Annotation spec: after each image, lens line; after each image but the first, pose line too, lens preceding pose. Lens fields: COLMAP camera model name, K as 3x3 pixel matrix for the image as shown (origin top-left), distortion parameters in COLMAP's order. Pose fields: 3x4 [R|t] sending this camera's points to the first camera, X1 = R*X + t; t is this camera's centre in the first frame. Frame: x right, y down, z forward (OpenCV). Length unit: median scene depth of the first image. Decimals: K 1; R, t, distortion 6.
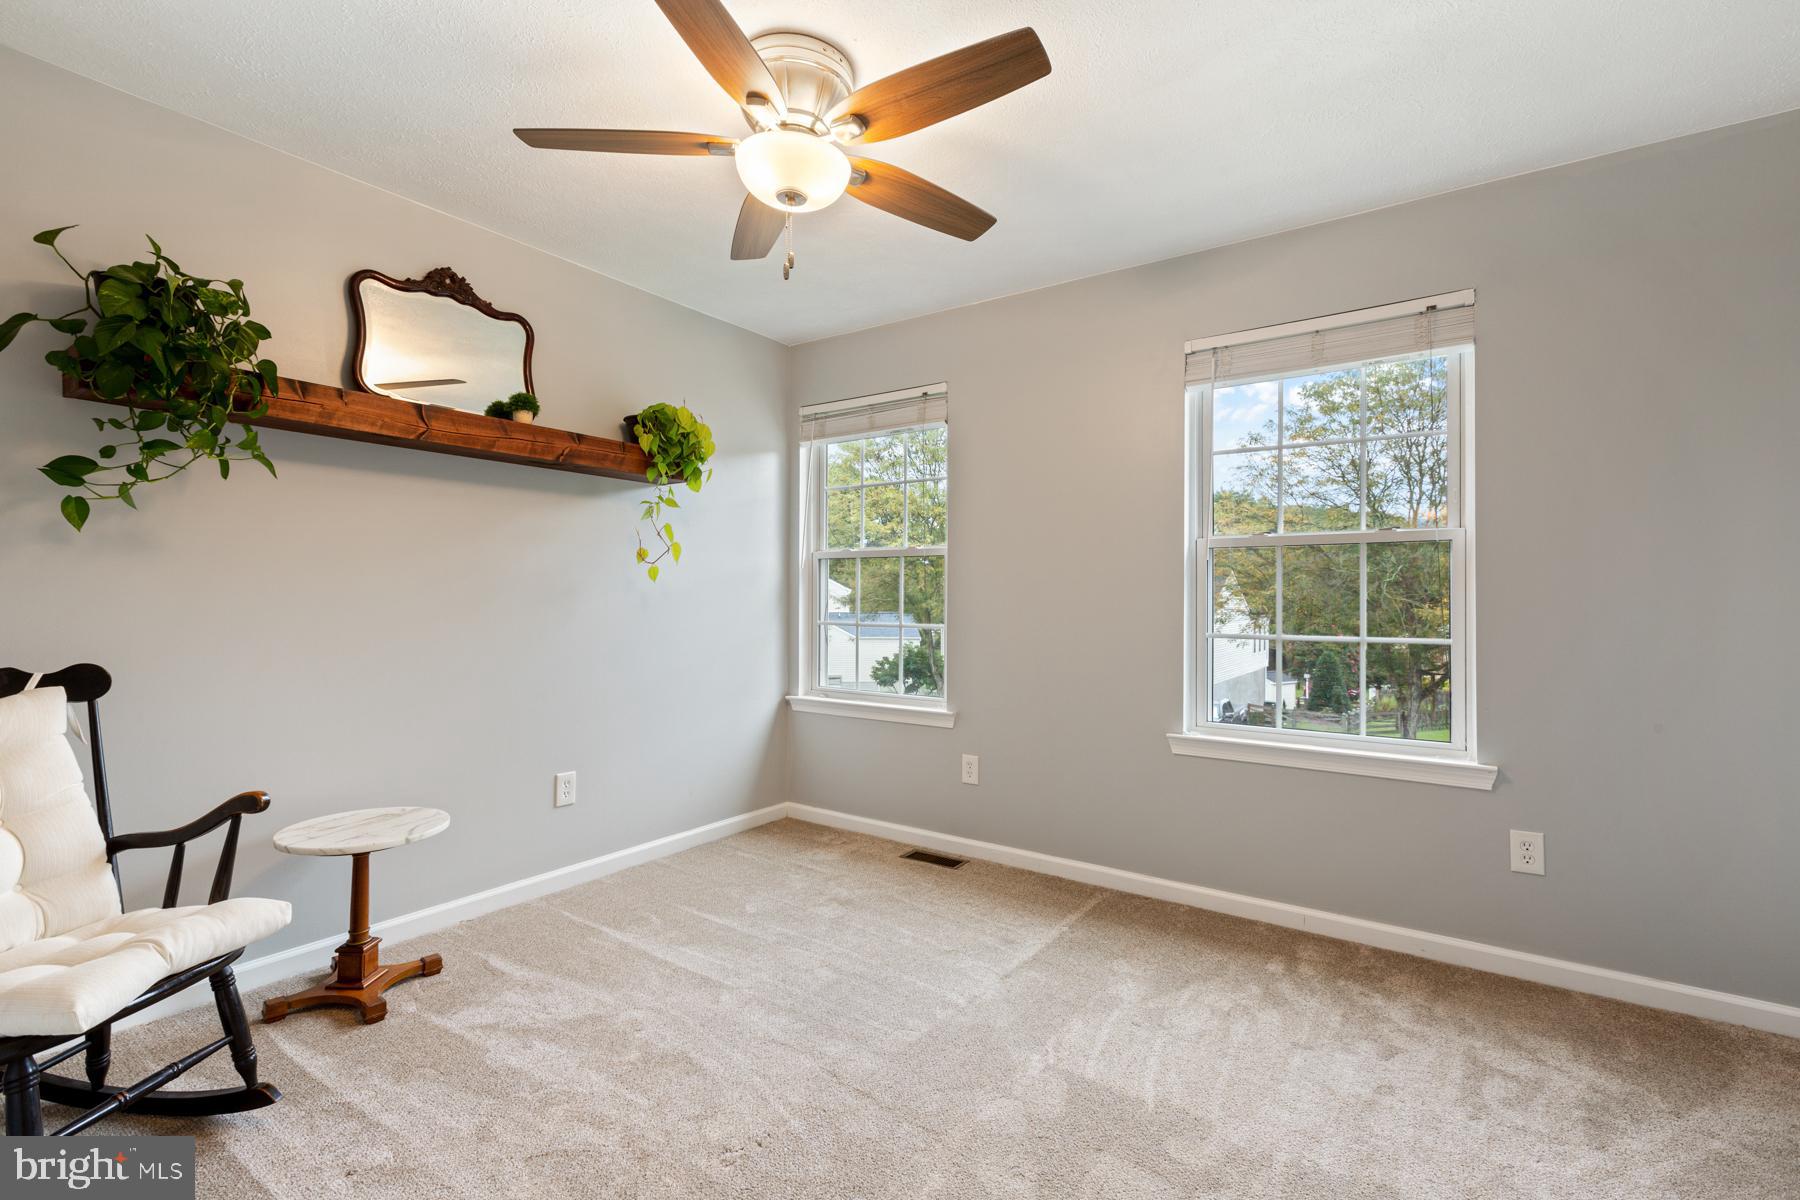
lens RADIAL K [[804.0, 0, 892.1], [0, 804.0, 597.0], [0, 0, 1]] dist [-0.003365, -0.000256]
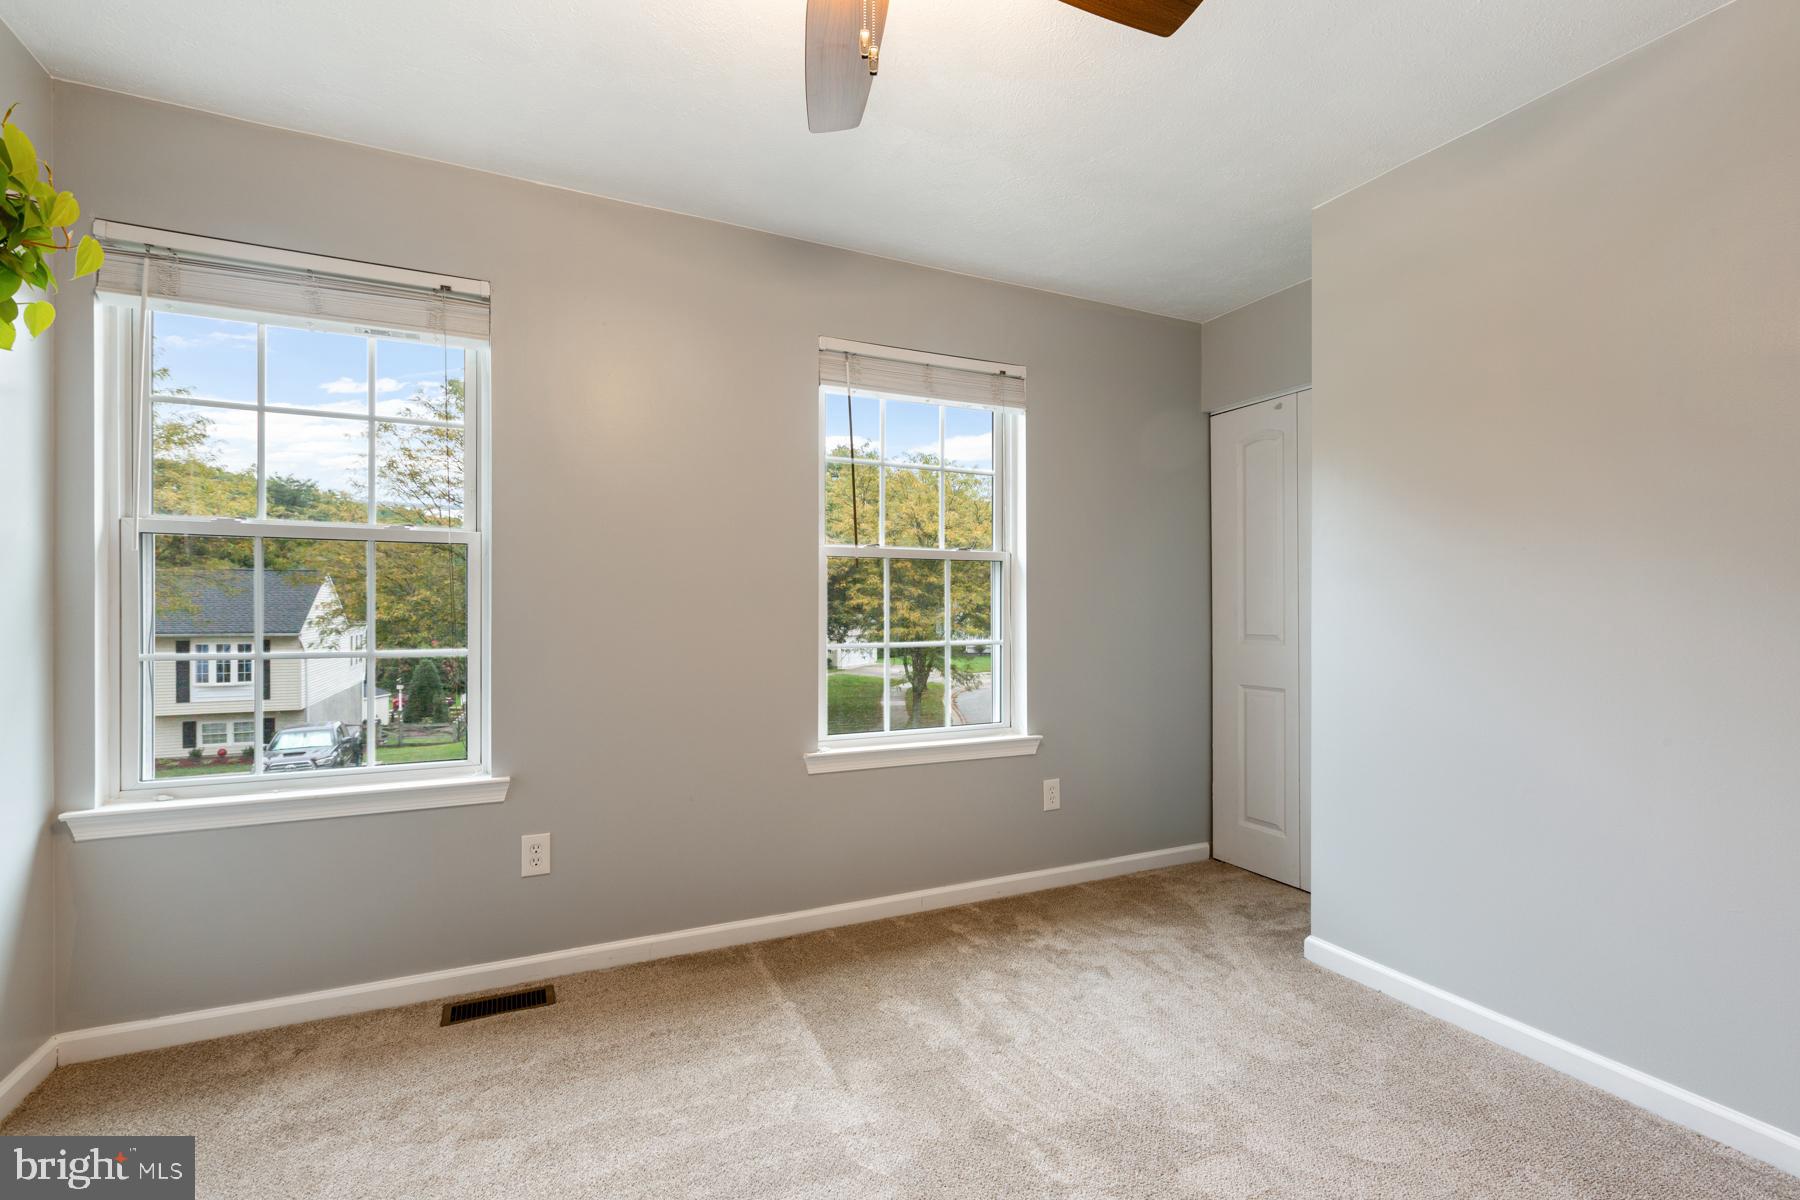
lens RADIAL K [[804.0, 0, 907.9], [0, 804.0, 612.5], [0, 0, 1]] dist [-0.003365, -0.000256]
pose [[0.482102, -0.007597, 0.876082, -0.451908], [-0.000093, 0.999962, 0.008722, -0.001034], [-0.876115, -0.004286, 0.482083, 0.490789]]
